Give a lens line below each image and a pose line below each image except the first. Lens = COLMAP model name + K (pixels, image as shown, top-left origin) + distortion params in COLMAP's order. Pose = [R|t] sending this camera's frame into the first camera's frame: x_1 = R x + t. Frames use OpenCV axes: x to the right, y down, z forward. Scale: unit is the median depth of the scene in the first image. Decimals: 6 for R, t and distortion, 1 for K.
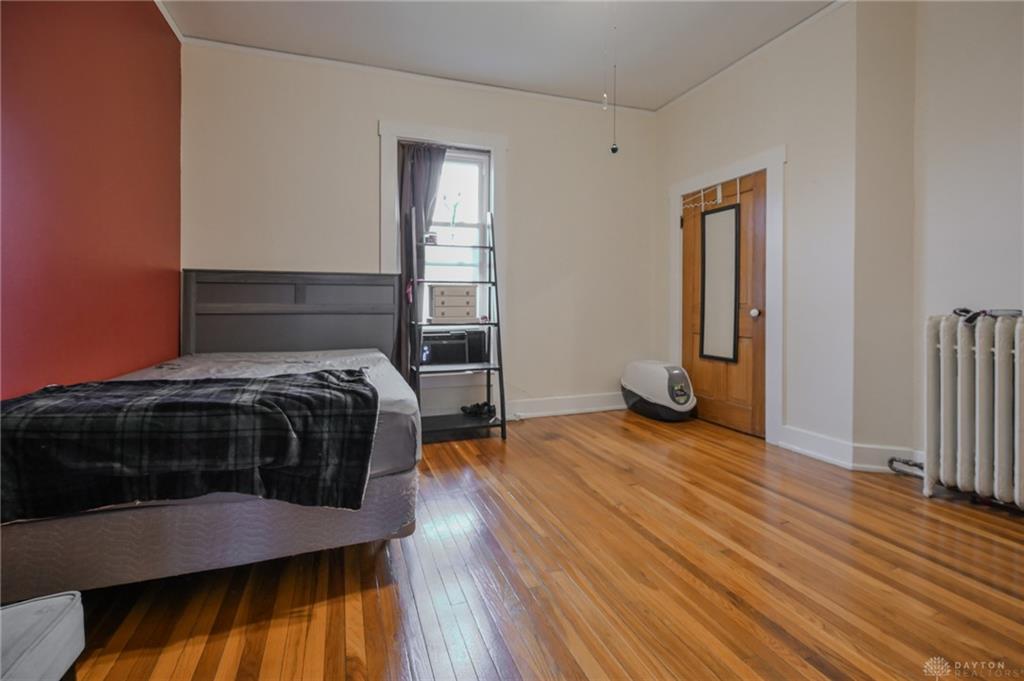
lens RADIAL K [[409.5, 0, 484.8], [0, 409.5, 304.8], [0, 0, 1]] dist [0.000703, 0.000021]
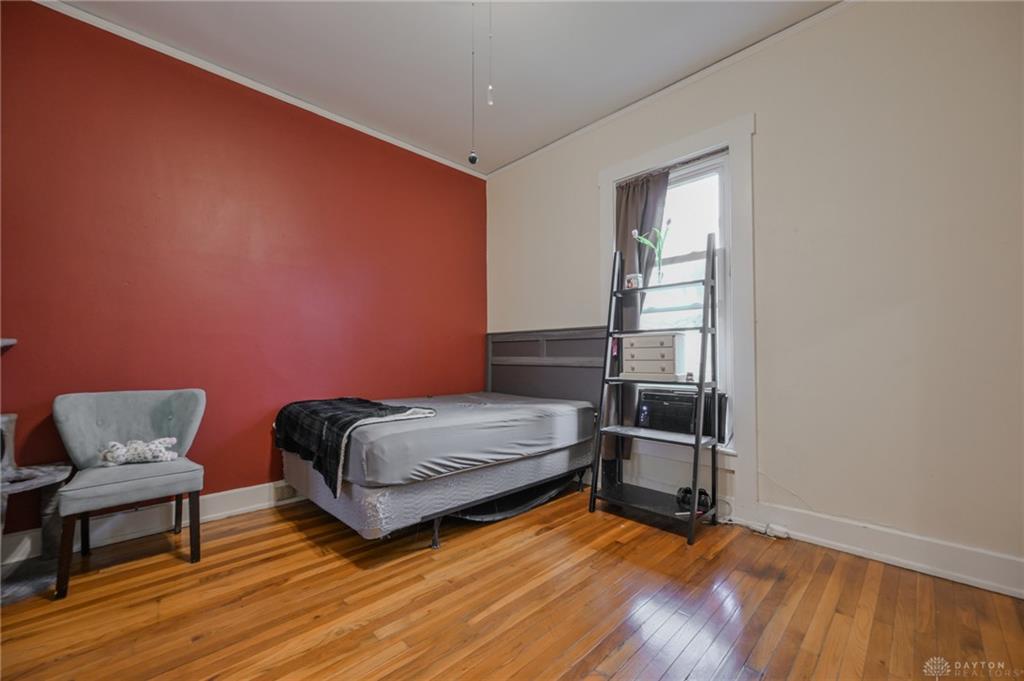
lens RADIAL K [[409.5, 0, 515.4], [0, 409.5, 350.3], [0, 0, 1]] dist [0.000703, 0.000021]
pose [[0.456384, -0.016265, -0.889634, 0.534256], [-0.001504, 0.999817, -0.019051, -0.000159], [0.889782, 0.010032, 0.456276, 0.374435]]
